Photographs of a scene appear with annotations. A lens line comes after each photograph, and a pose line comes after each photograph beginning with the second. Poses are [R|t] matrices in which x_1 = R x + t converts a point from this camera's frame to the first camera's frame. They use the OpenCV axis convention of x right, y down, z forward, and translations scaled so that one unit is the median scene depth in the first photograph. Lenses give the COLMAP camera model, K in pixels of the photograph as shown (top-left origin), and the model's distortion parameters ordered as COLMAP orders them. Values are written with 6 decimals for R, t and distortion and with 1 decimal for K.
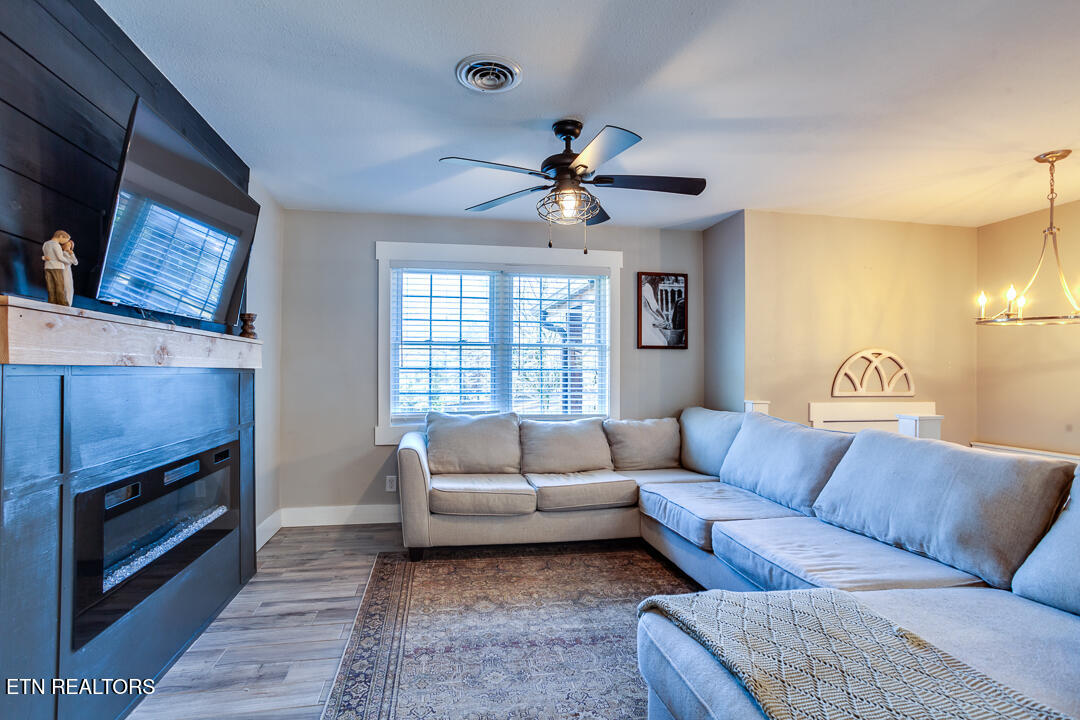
lens RADIAL K [[539.2, 0, 558.1], [0, 539.2, 366.8], [0, 0, 1]] dist [-0.004006, 0.000017]
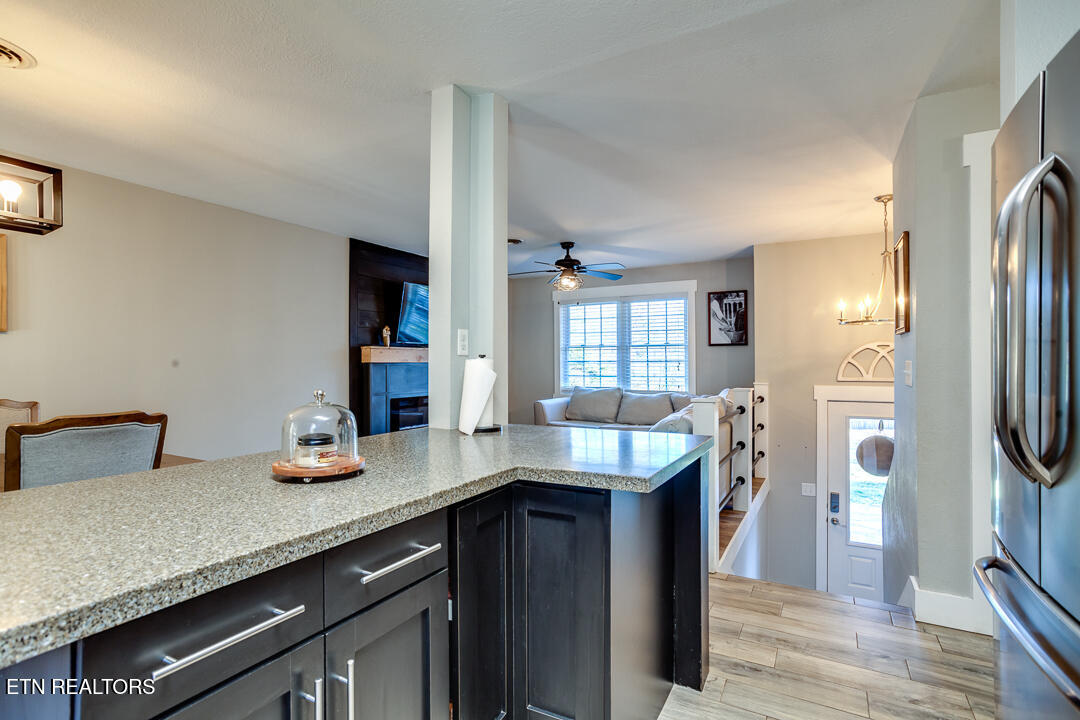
lens RADIAL K [[539.2, 0, 558.1], [0, 539.2, 366.8], [0, 0, 1]] dist [-0.004006, 0.000017]
pose [[0.780129, -0.003949, -0.625607, 0.741282], [0.013353, 0.999857, 0.010340, 0.000798], [0.625477, -0.016420, 0.780070, -0.368602]]
